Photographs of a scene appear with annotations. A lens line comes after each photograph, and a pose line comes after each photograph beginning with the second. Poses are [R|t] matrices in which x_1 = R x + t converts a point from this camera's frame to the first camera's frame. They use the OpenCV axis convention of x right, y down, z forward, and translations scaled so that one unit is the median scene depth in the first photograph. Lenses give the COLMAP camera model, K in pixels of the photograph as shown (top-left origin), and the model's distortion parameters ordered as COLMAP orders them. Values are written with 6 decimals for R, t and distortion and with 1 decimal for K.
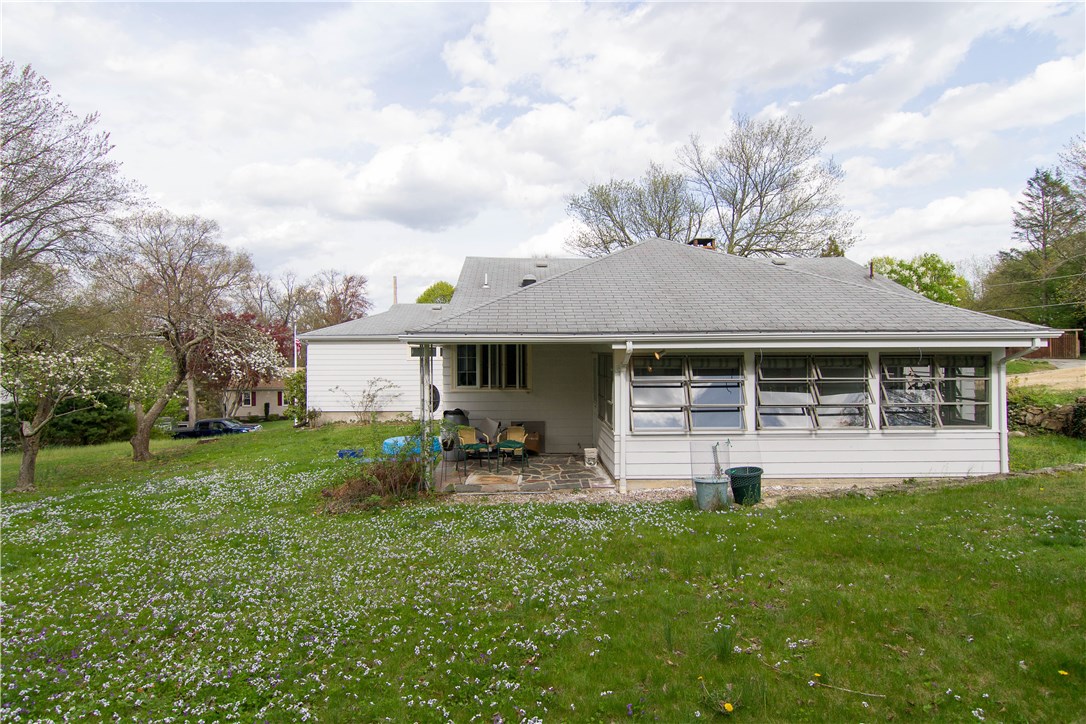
lens RADIAL K [[573.0, 0, 527.1], [0, 573.0, 362.0], [0, 0, 1]] dist [-0.004388, 0.002863]
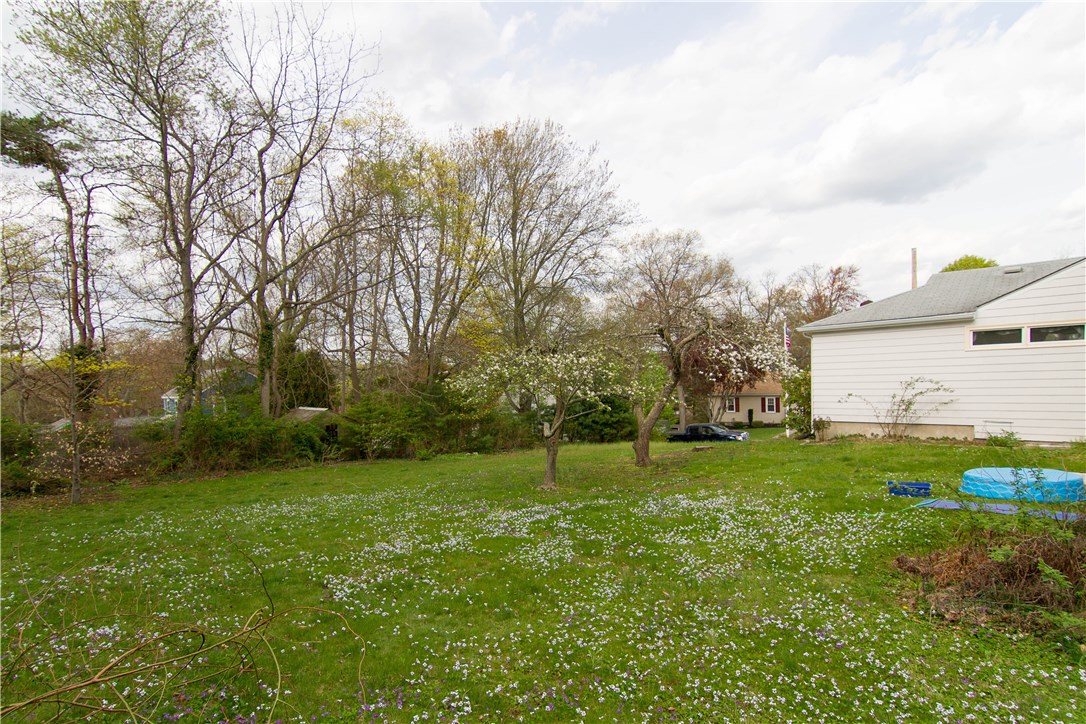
lens RADIAL K [[573.0, 0, 542.6], [0, 573.0, 361.9], [0, 0, 1]] dist [-0.004388, 0.002863]
pose [[0.721565, -0.036268, -0.691397, -0.080974], [0.027934, 0.999339, -0.023269, 0.009262], [0.691783, -0.002523, 0.722101, 0.123370]]
